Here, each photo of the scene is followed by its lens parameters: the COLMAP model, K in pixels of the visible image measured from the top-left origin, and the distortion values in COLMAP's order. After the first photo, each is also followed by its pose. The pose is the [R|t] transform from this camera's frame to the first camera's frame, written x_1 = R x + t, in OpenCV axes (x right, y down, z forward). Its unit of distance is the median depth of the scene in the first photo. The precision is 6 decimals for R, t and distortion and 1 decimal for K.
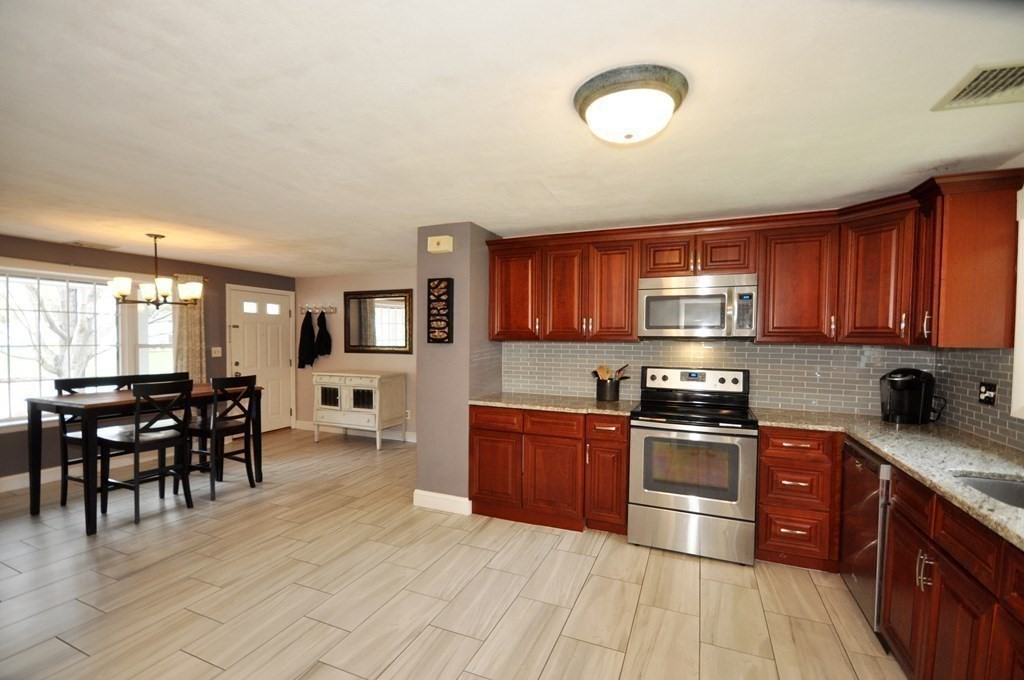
lens RADIAL K [[449.0, 0, 511.0], [0, 449.0, 352.5], [0, 0, 1]] dist [0.004185, -0.007375]
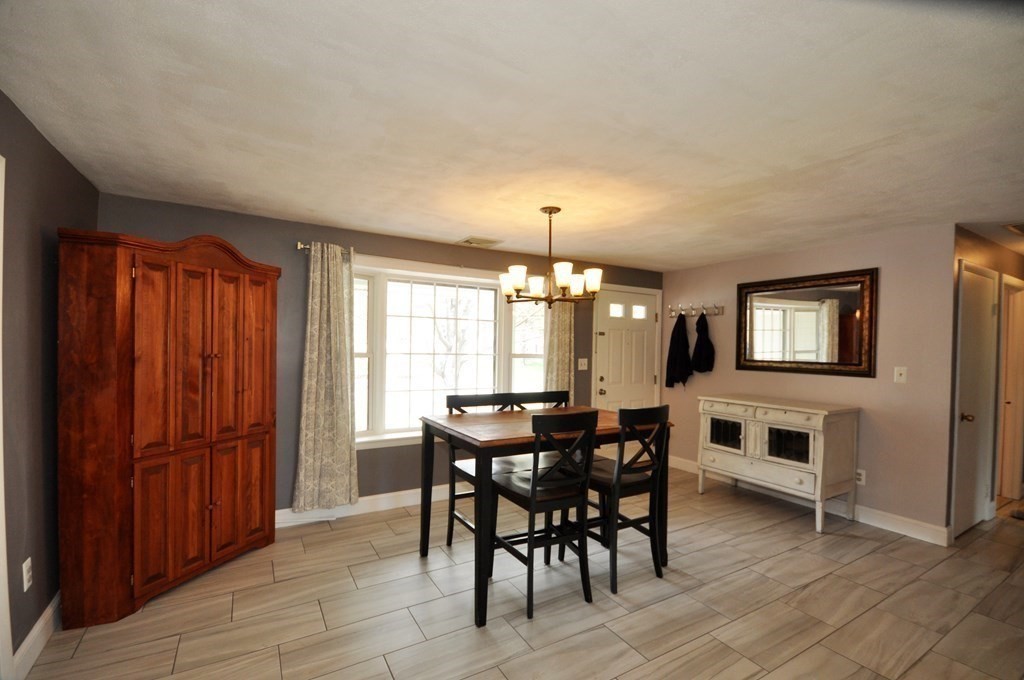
lens RADIAL K [[449.0, 0, 511.0], [0, 449.0, 352.5], [0, 0, 1]] dist [0.004185, -0.007375]
pose [[0.804789, 0.014301, -0.593389, -0.281074], [-0.027844, 0.999519, -0.013674, -0.008160], [0.592908, 0.027527, 0.804800, 0.259162]]
